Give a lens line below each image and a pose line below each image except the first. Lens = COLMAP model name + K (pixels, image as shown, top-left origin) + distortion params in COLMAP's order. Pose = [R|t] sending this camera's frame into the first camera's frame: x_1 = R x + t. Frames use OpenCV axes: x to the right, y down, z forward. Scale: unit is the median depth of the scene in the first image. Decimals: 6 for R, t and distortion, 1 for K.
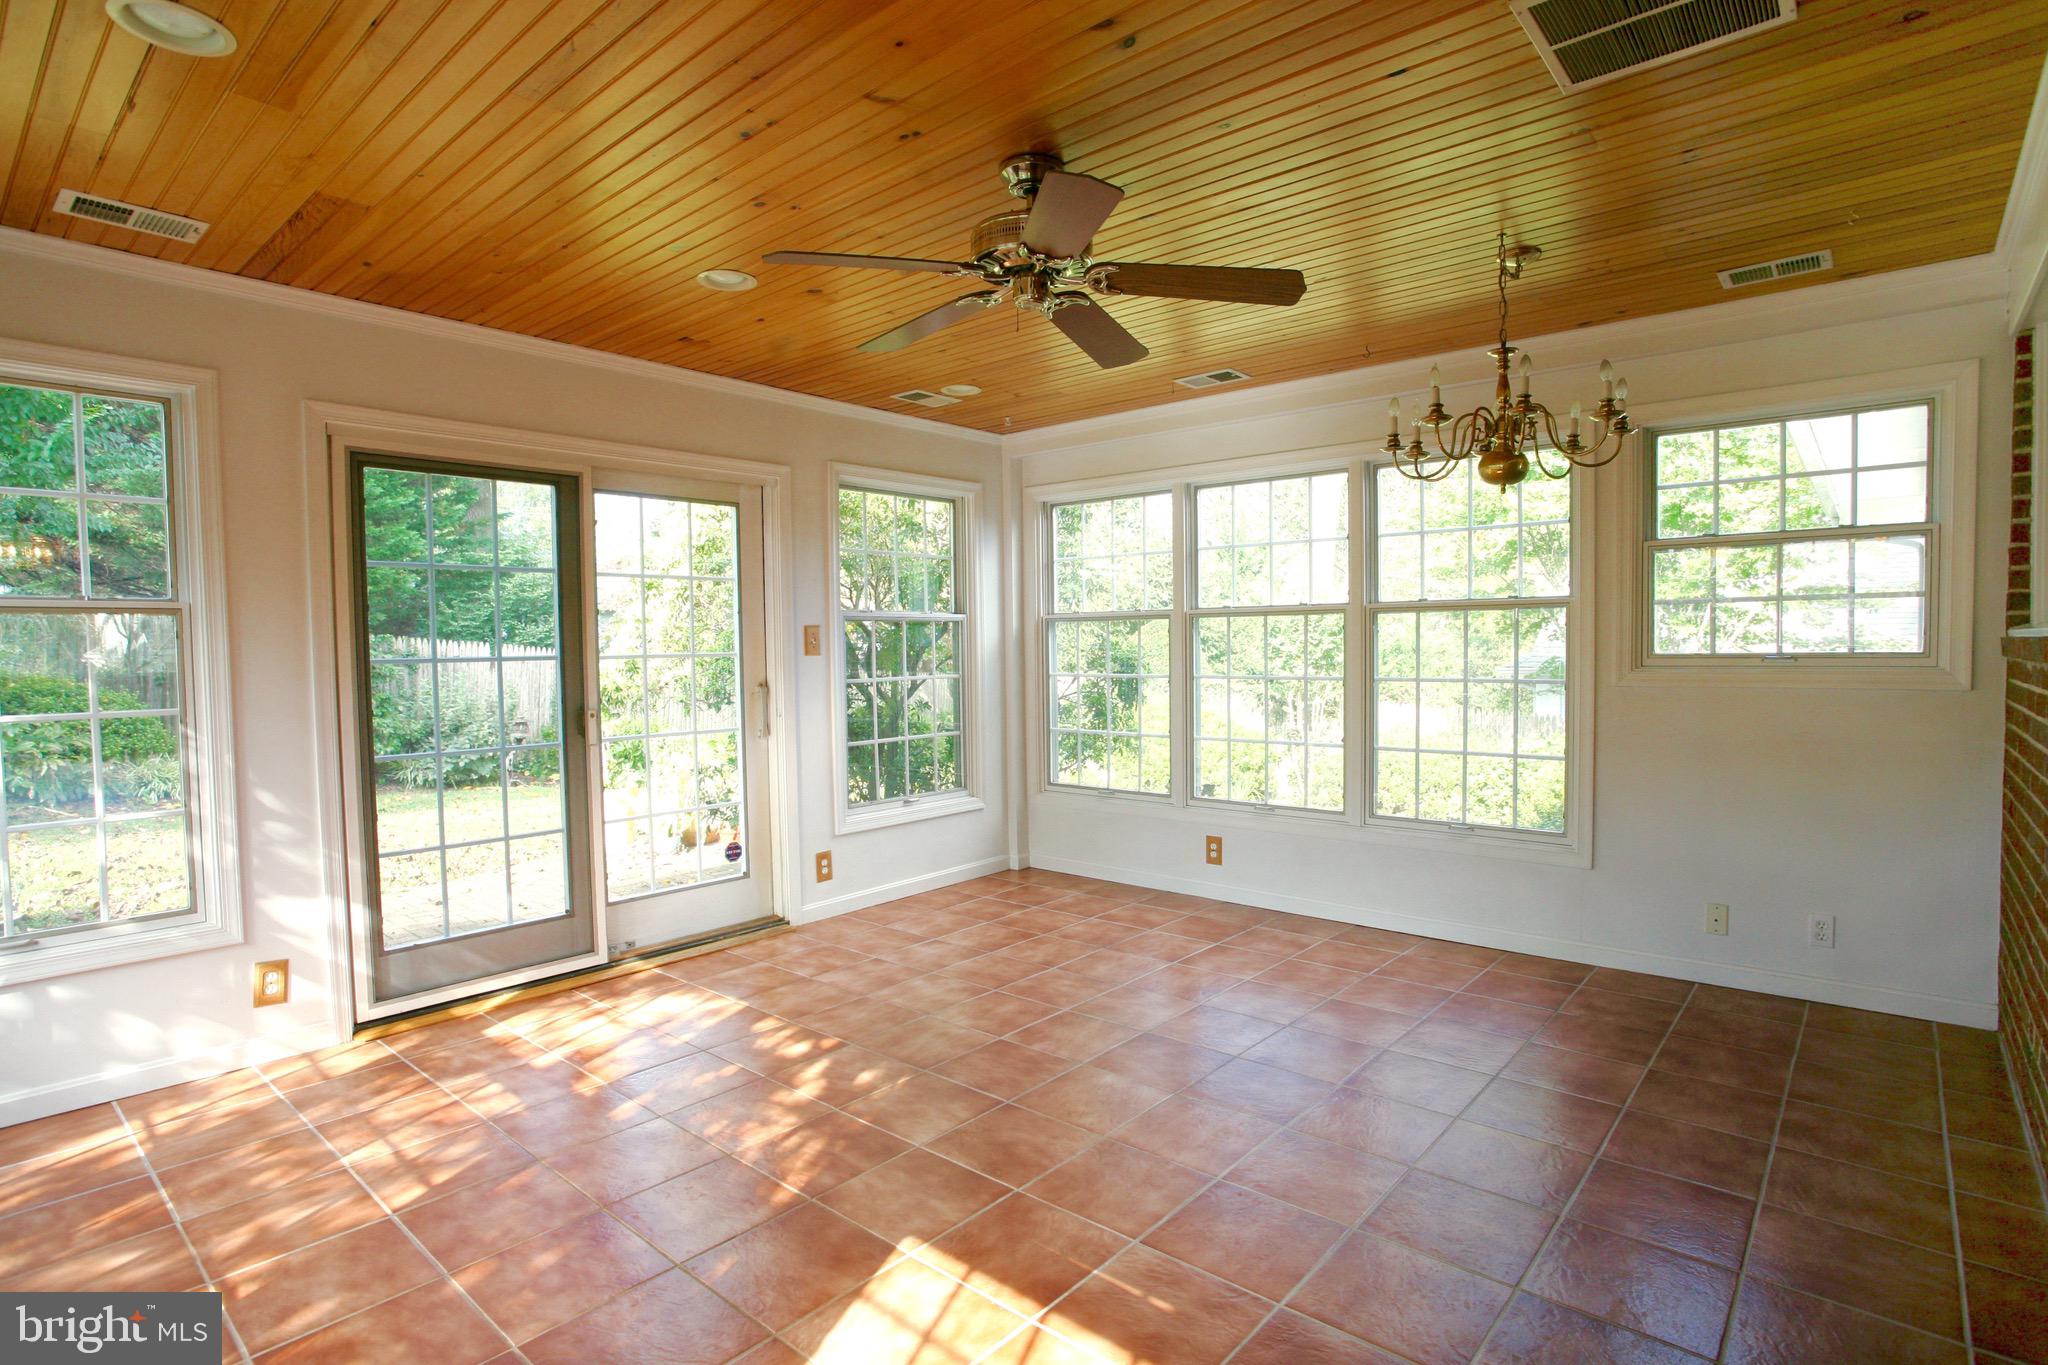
lens RADIAL K [[1027.6, 0, 1024.0], [0, 1027.6, 682.5], [0, 0, 1]] dist [-0.073102, 0.032802]
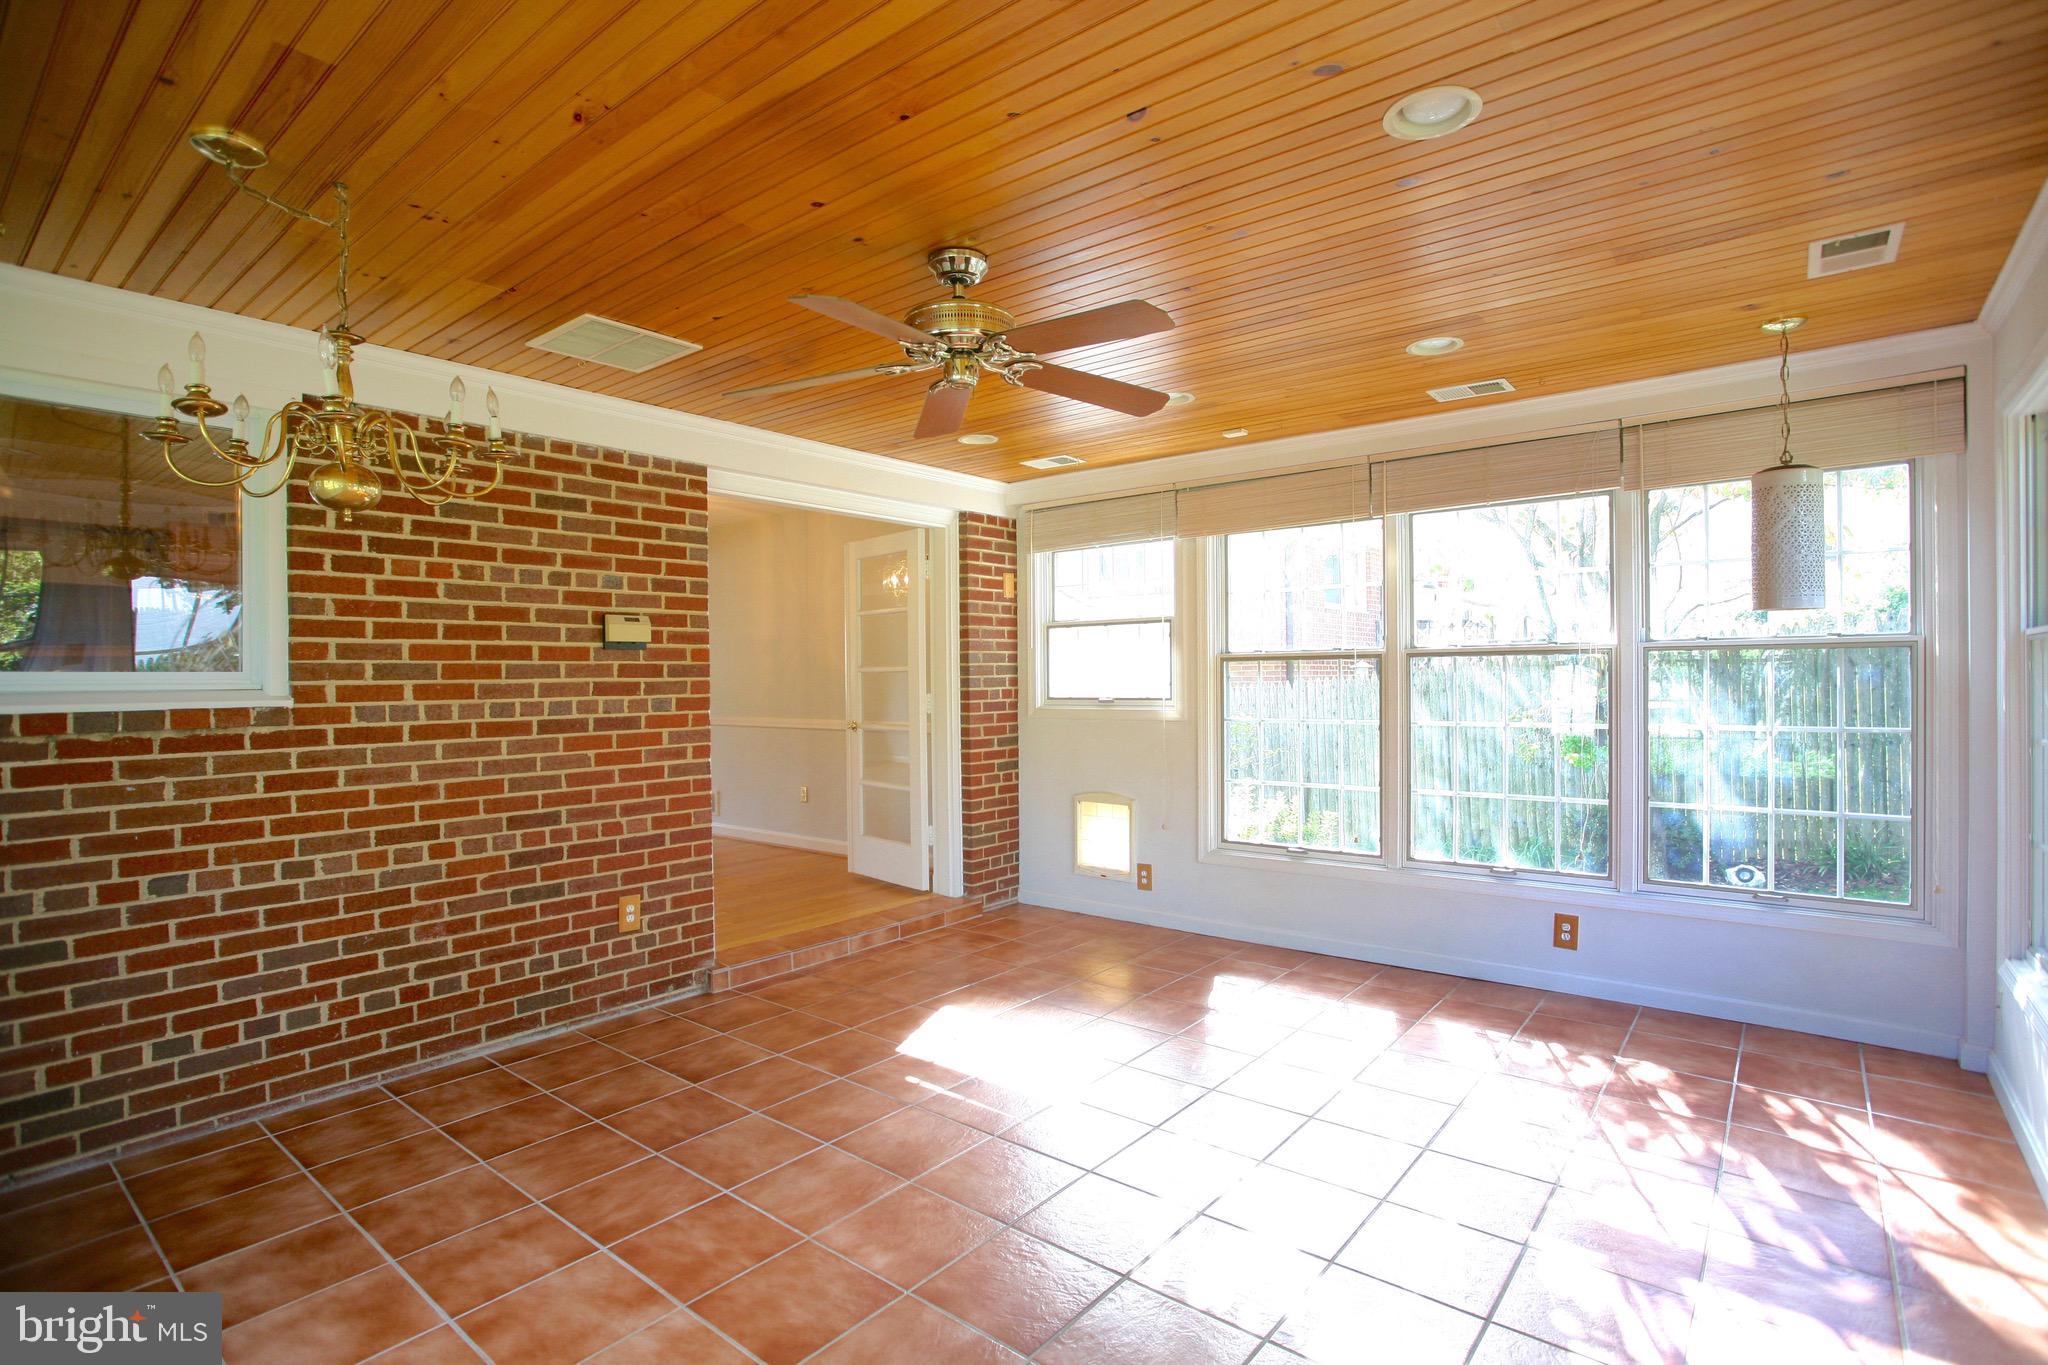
lens RADIAL K [[996.4, 0, 1035.7], [0, 996.4, 682.3], [0, 0, 1]] dist [-0.087106, 0.037179]
pose [[-0.998479, 0.026617, -0.048289, -0.007671], [0.024416, 0.998661, 0.045609, -0.061835], [0.049438, 0.044361, -0.997792, 1.288416]]
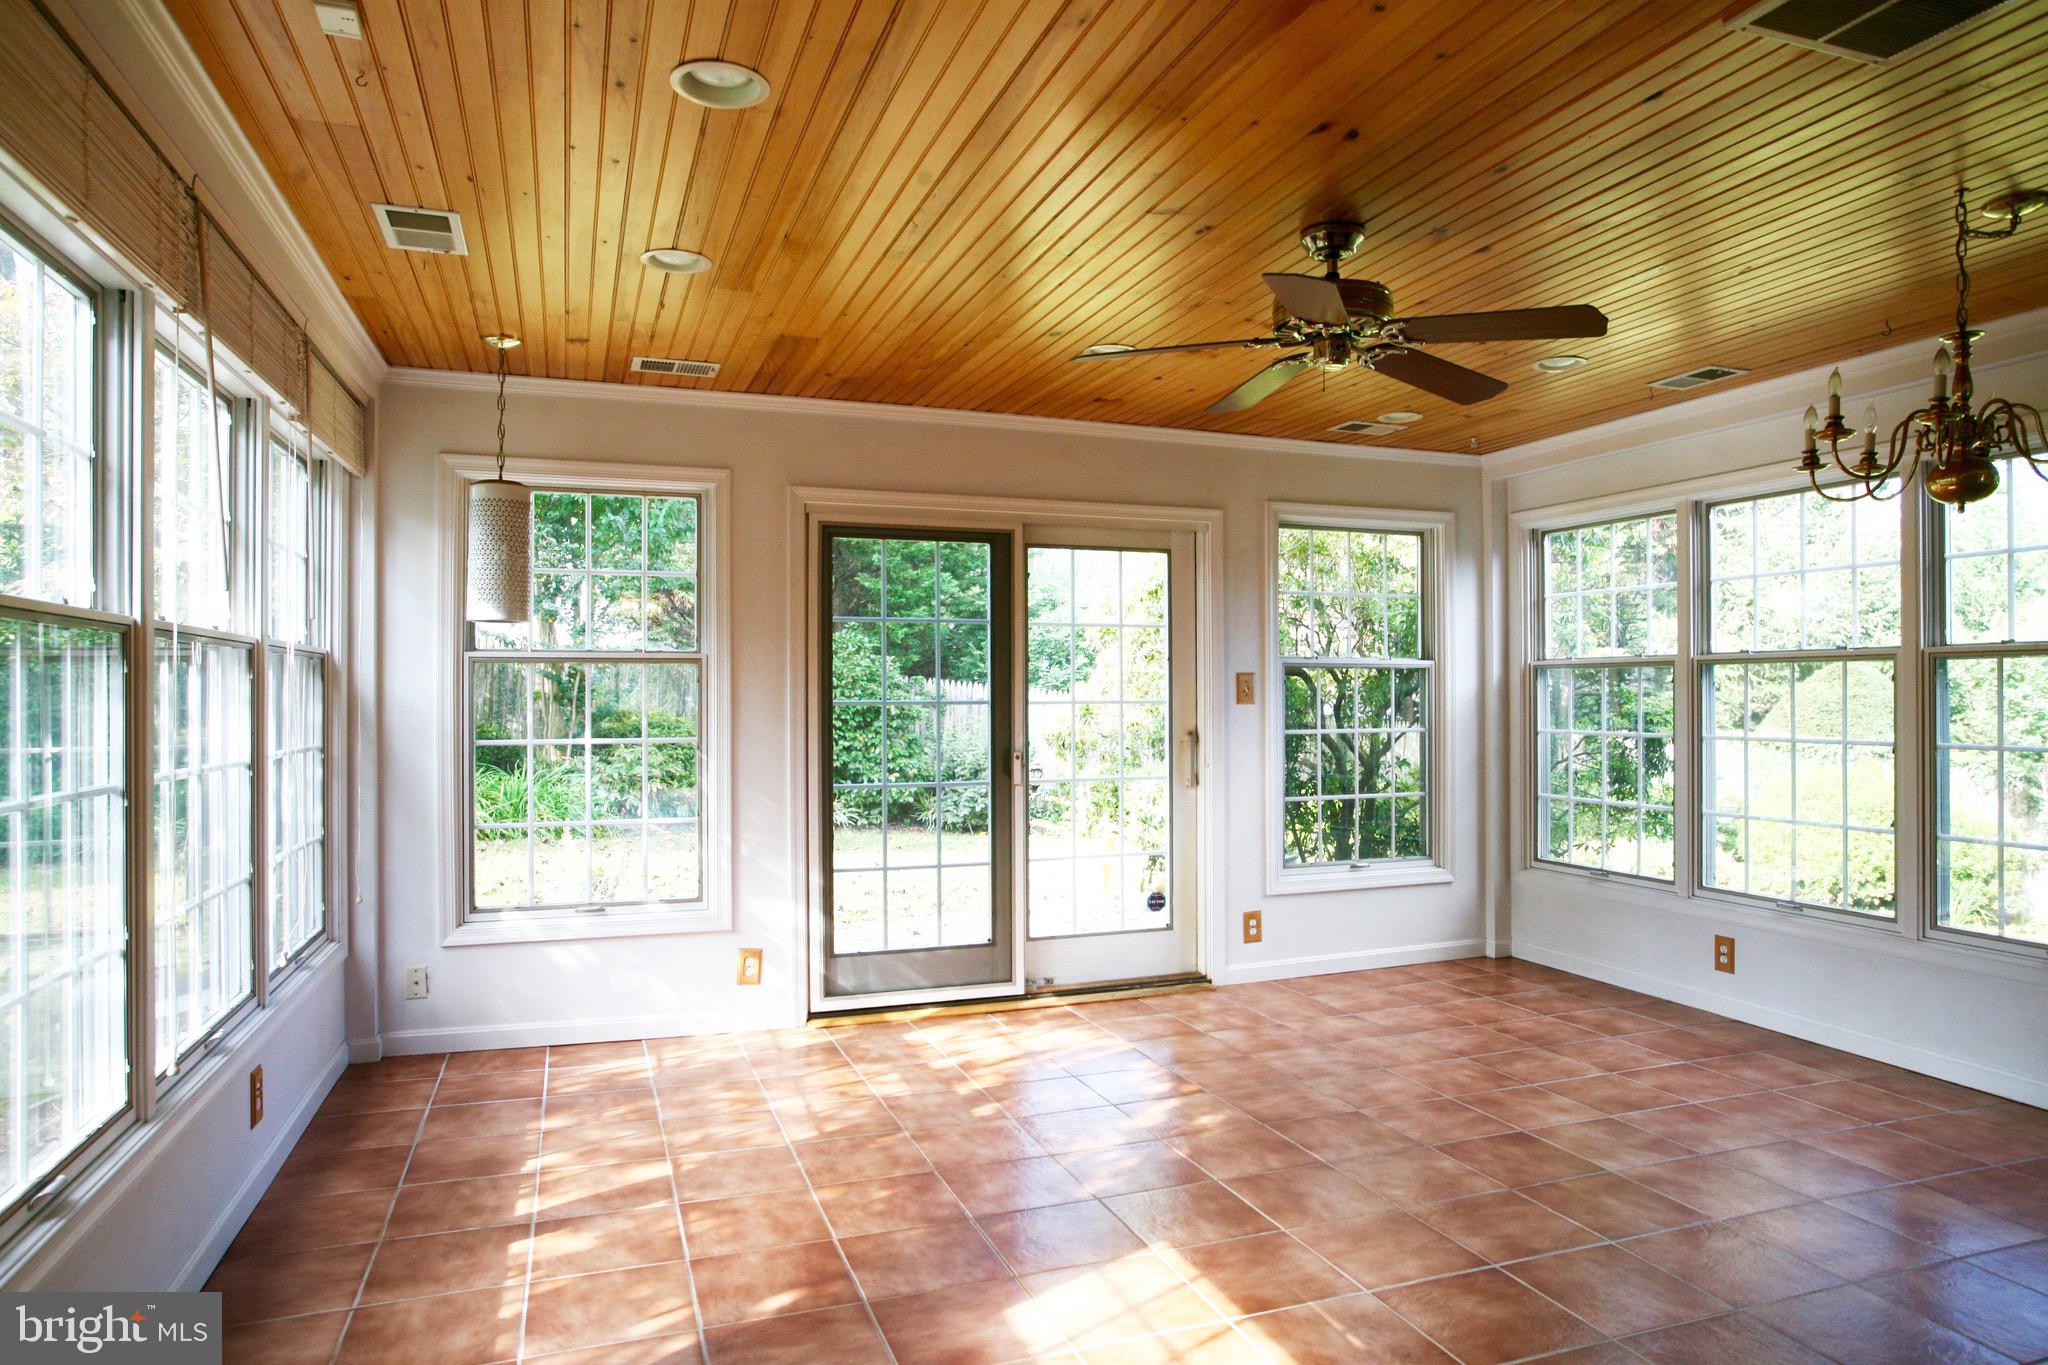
lens RADIAL K [[1243.1, 0, 1032.4], [0, 1243.1, 678.6], [0, 0, 1]] dist [-0.075666, 0.068432]
pose [[0.877197, 0.005137, -0.480103, 0.214836], [-0.027325, 0.998856, -0.039237, 0.000694], [0.479352, 0.047538, 0.876334, -0.138315]]
